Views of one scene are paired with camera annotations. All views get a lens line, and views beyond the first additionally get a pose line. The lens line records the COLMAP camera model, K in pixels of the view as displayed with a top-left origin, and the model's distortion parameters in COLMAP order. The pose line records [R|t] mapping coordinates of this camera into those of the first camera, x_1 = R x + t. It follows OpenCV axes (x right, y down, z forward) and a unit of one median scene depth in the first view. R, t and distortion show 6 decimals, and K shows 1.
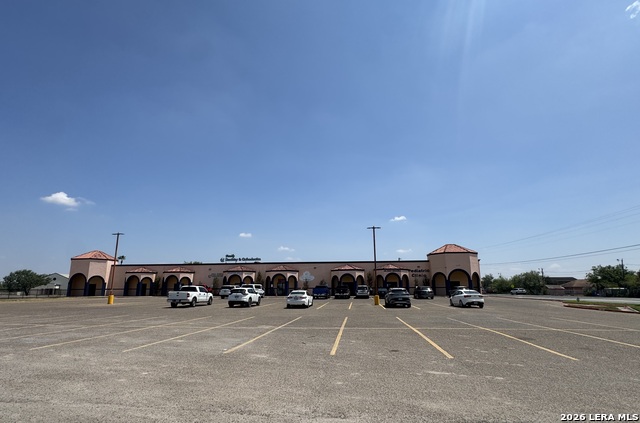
lens RADIAL K [[325.4, 0, 321.8], [0, 325.4, 228.7], [0, 0, 1]] dist [0.001005, 0.000105]
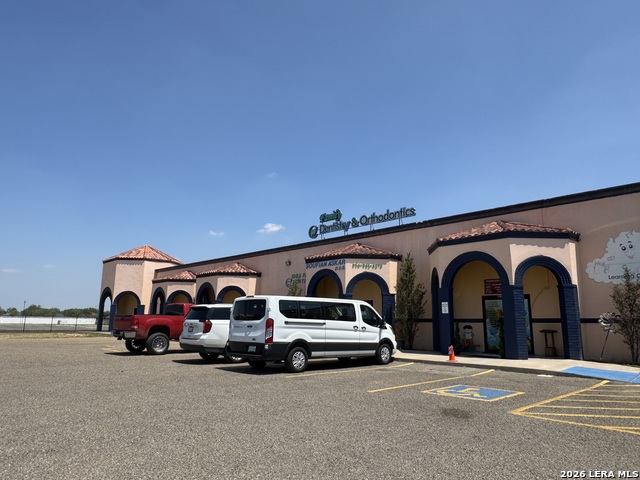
lens RADIAL K [[440.7, 0, 320.0], [0, 440.7, 240.0], [0, 0, 1]] dist [-0.000849, -0.000191]
pose [[0.768653, -0.104269, -0.631110, -0.020872], [0.101787, 0.993992, -0.040252, 0.123784], [0.631515, -0.033299, 0.774648, 0.663527]]
